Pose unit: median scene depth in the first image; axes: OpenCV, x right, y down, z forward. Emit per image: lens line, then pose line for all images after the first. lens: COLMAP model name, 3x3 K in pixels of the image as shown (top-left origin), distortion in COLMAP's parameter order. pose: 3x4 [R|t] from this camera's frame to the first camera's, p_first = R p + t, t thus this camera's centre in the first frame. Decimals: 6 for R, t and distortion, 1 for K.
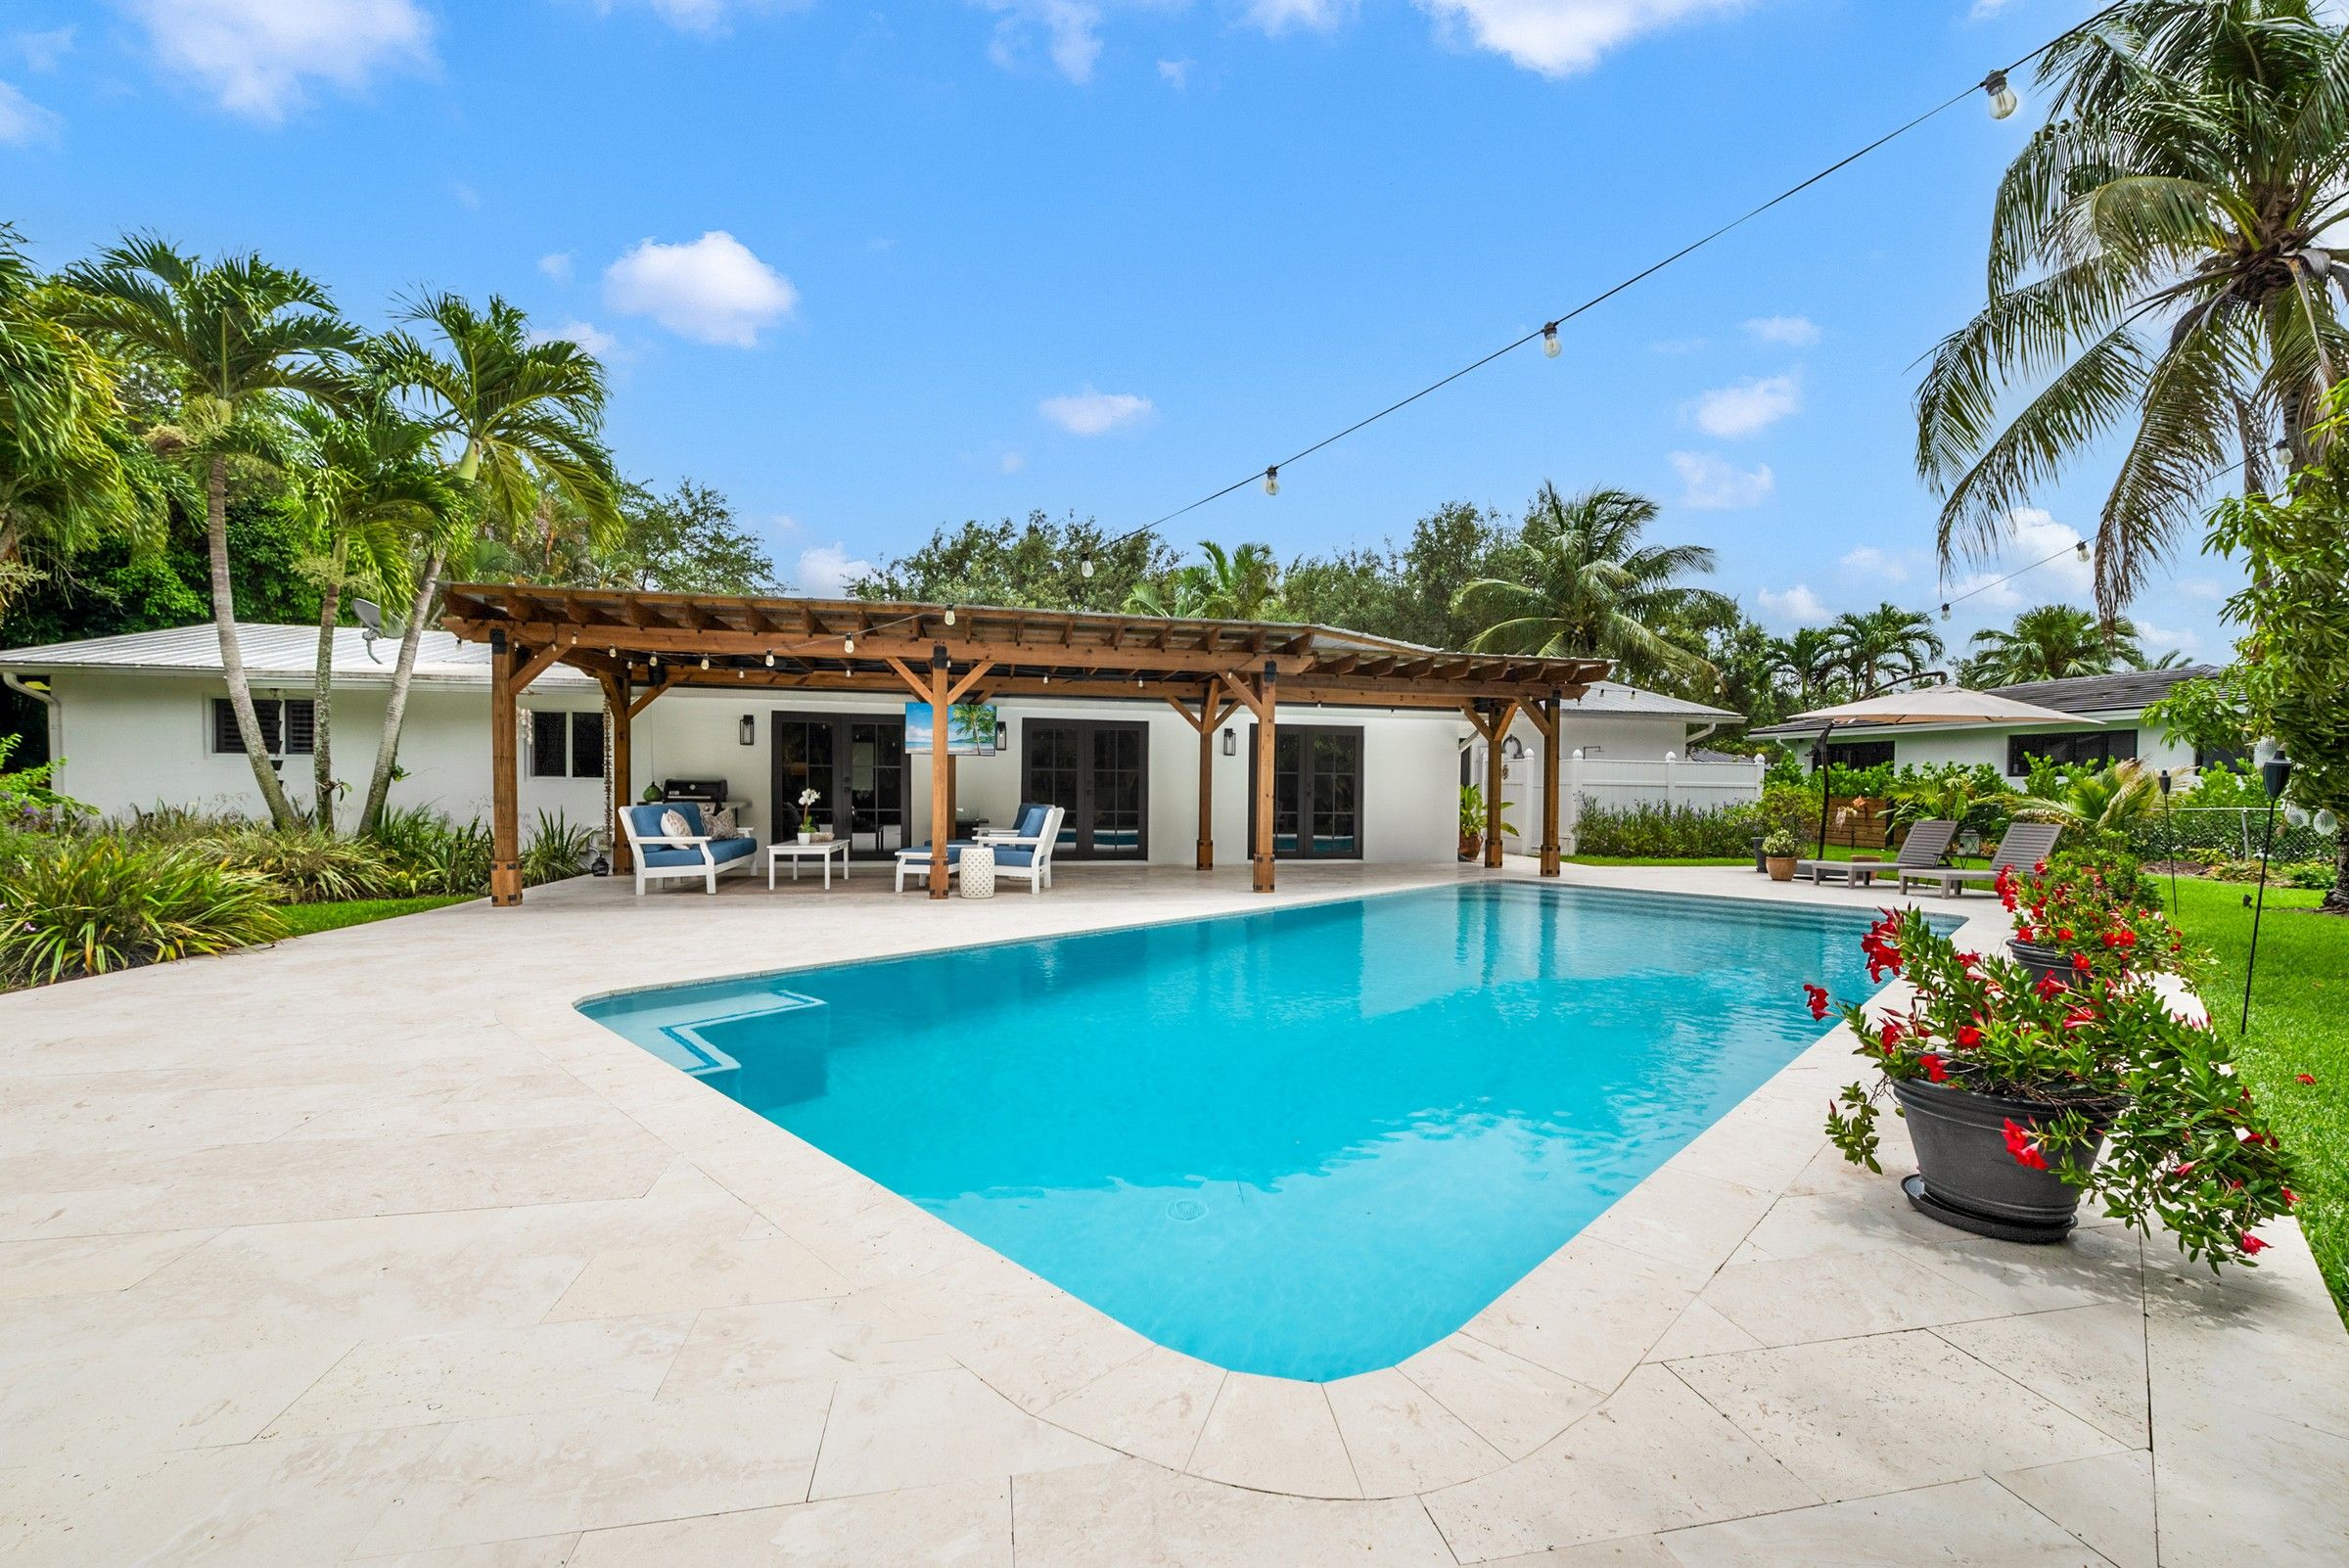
lens RADIAL K [[961.0, 0, 1175.7], [0, 961.0, 790.1], [0, 0, 1]] dist [-0.001715, -0.000087]
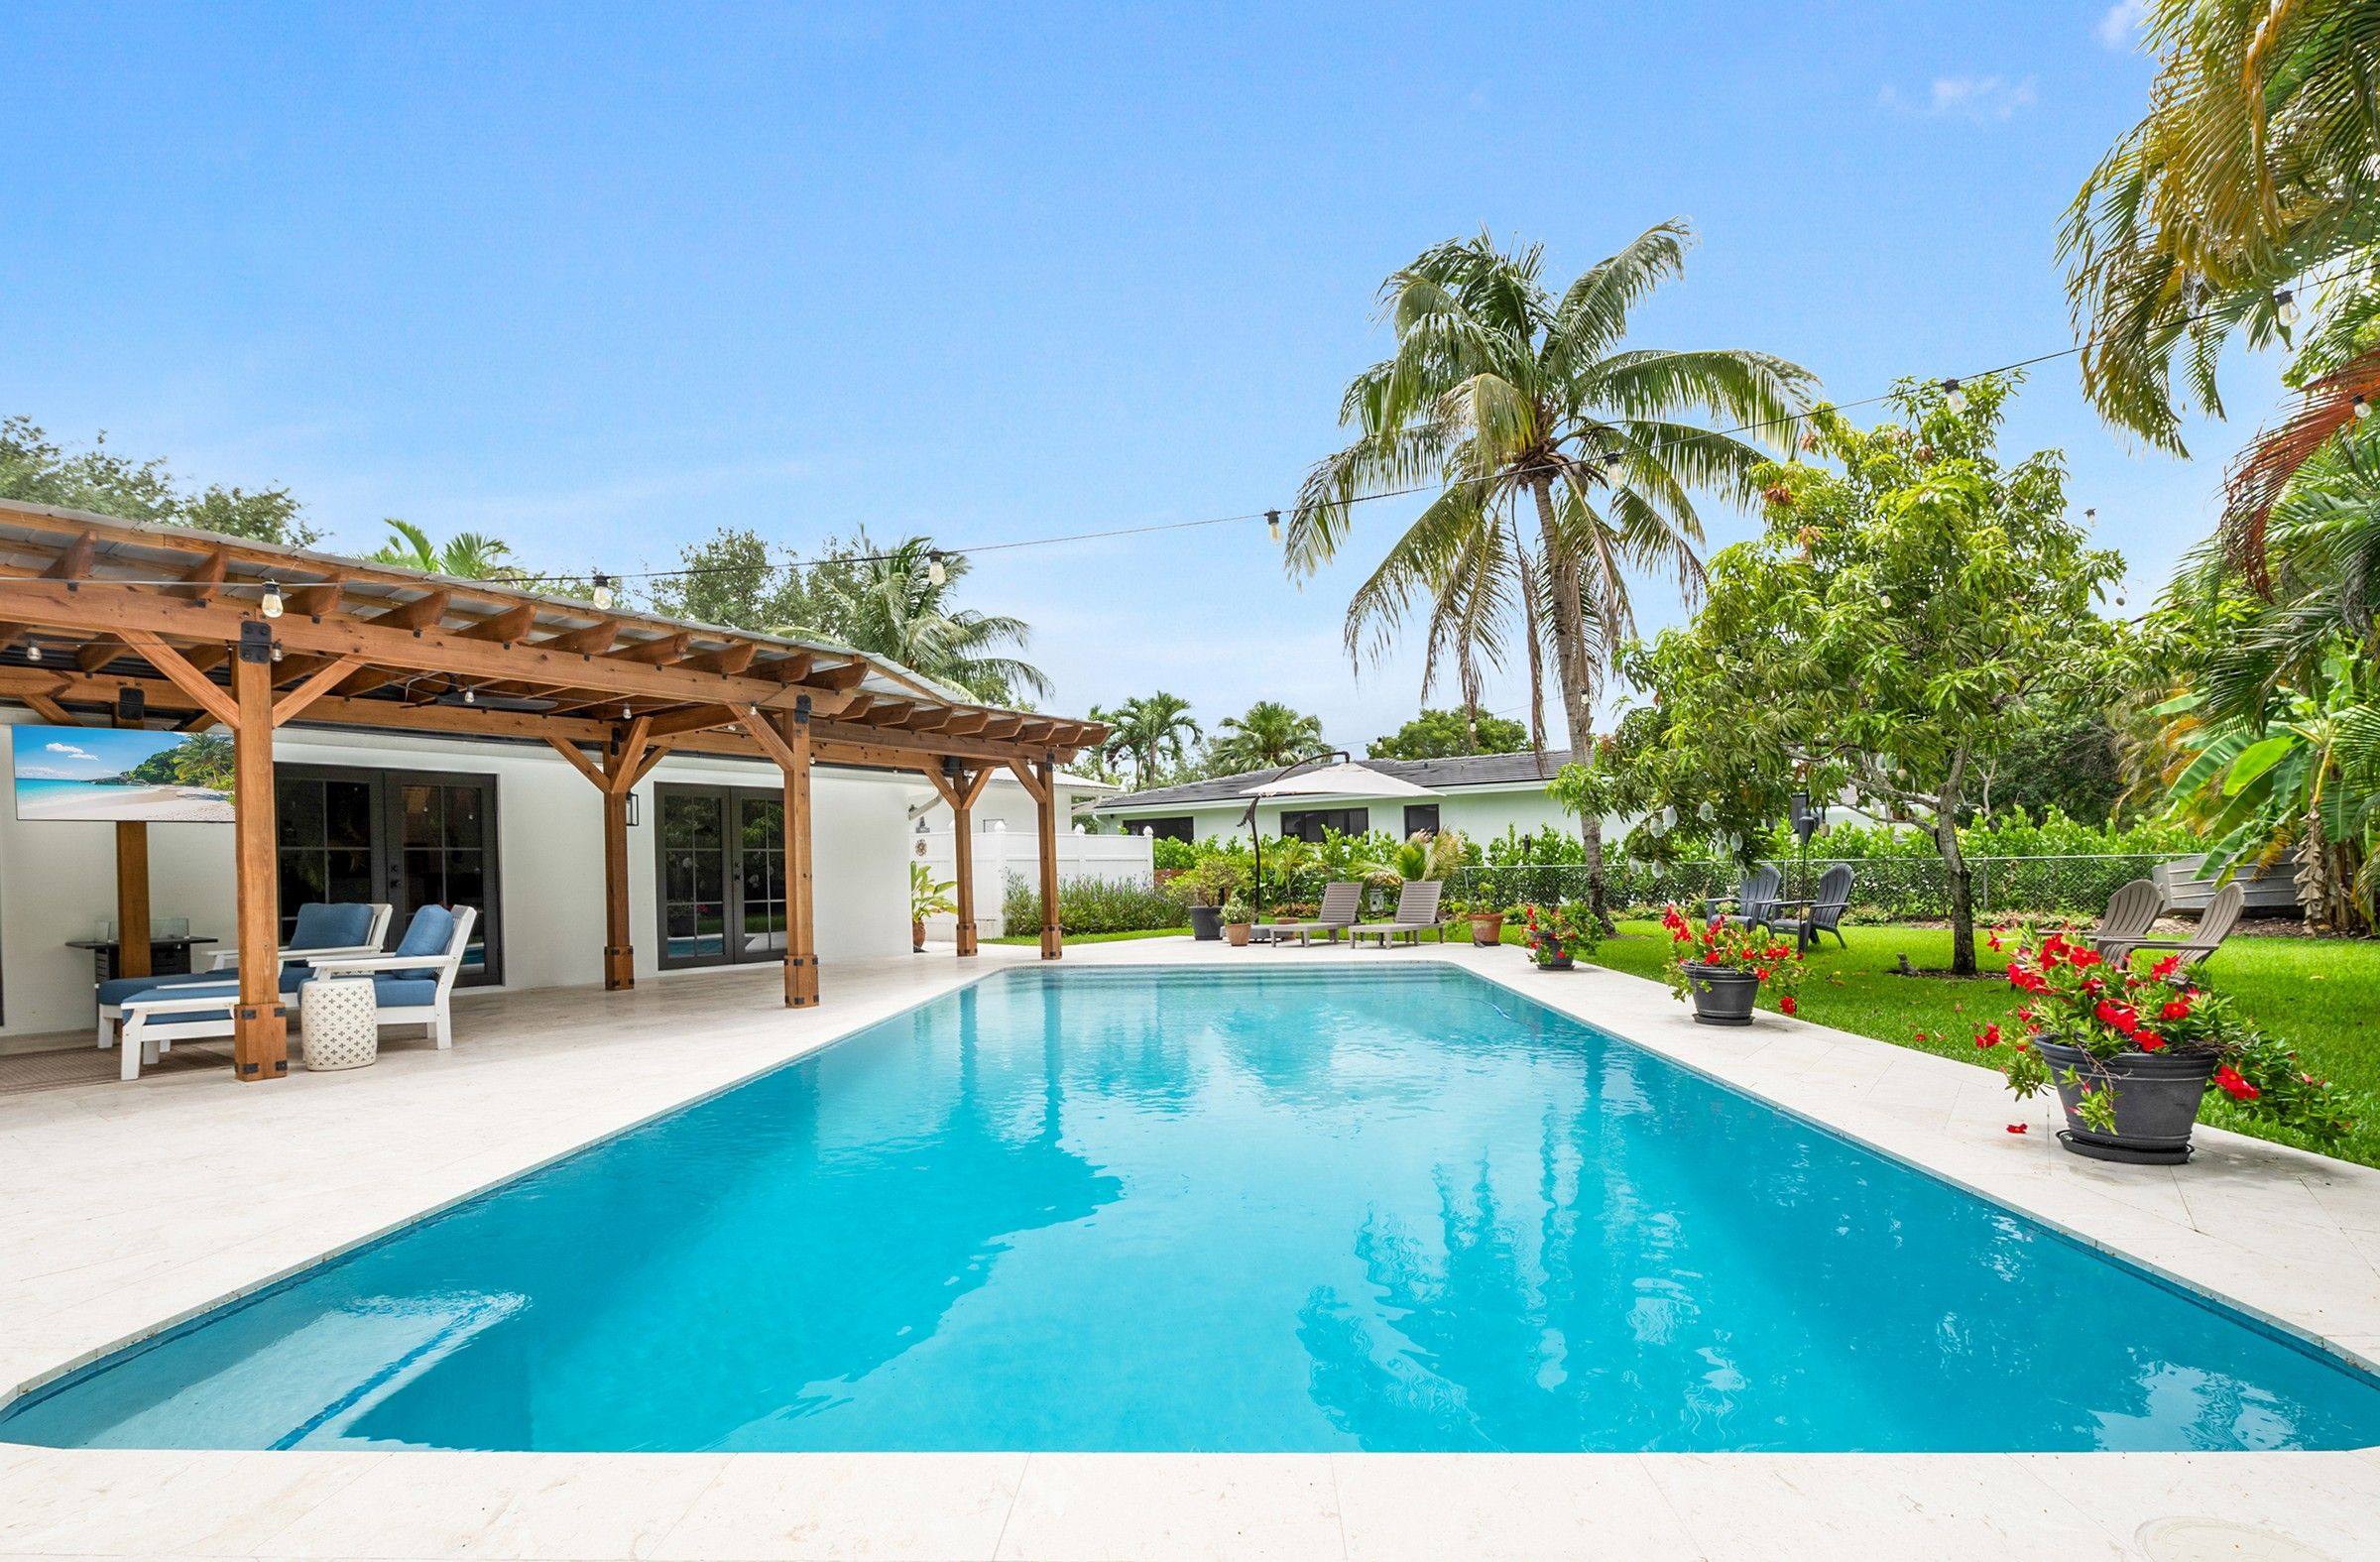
lens RADIAL K [[1110.4, 0, 1189.1], [0, 1110.4, 858.5], [0, 0, 1]] dist [0.001332, 0.000160]
pose [[0.761255, -0.018593, 0.648186, -0.177304], [0.027902, 0.999602, -0.004095, 0.002871], [-0.647852, 0.021203, 0.761471, 0.115030]]
